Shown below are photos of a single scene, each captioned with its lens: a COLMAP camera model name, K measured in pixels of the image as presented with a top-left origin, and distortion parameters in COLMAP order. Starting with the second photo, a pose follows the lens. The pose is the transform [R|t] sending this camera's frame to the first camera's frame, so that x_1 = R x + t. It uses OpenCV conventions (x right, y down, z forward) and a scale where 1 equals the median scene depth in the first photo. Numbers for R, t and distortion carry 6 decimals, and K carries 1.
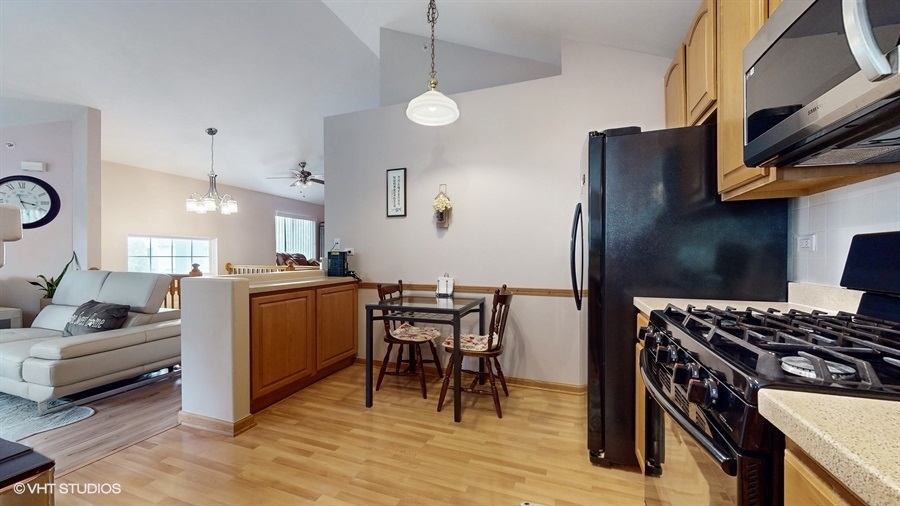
lens RADIAL K [[330.1, 0, 451.5], [0, 330.1, 254.9], [0, 0, 1]] dist [-0.003690, -0.000058]
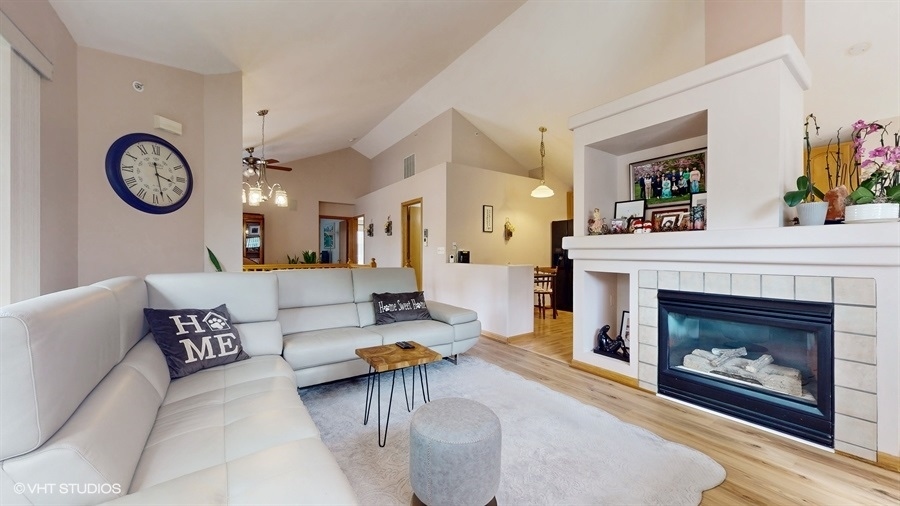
lens RADIAL K [[330.1, 0, 453.2], [0, 330.1, 253.4], [0, 0, 1]] dist [-0.003690, -0.000058]
pose [[0.574153, -0.000109, 0.818748, -1.511295], [-0.000188, 1.000000, 0.000265, 0.000537], [-0.818748, -0.000306, 0.574153, 0.108261]]
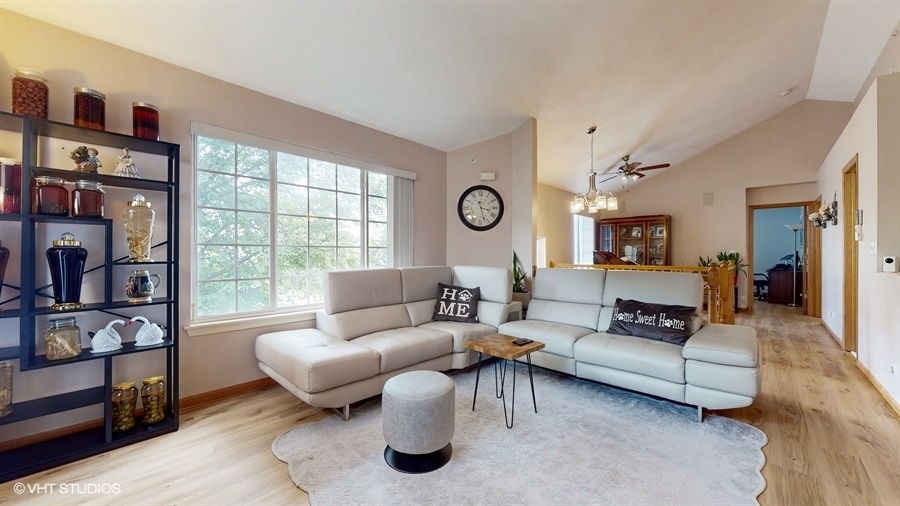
lens RADIAL K [[330.1, 0, 450.2], [0, 330.1, 257.1], [0, 0, 1]] dist [-0.003690, -0.000058]
pose [[0.916595, 0.001152, -0.399816, -0.944490], [0.000798, 0.999989, 0.004710, 0.004635], [0.399817, -0.004636, 0.916583, -0.101699]]
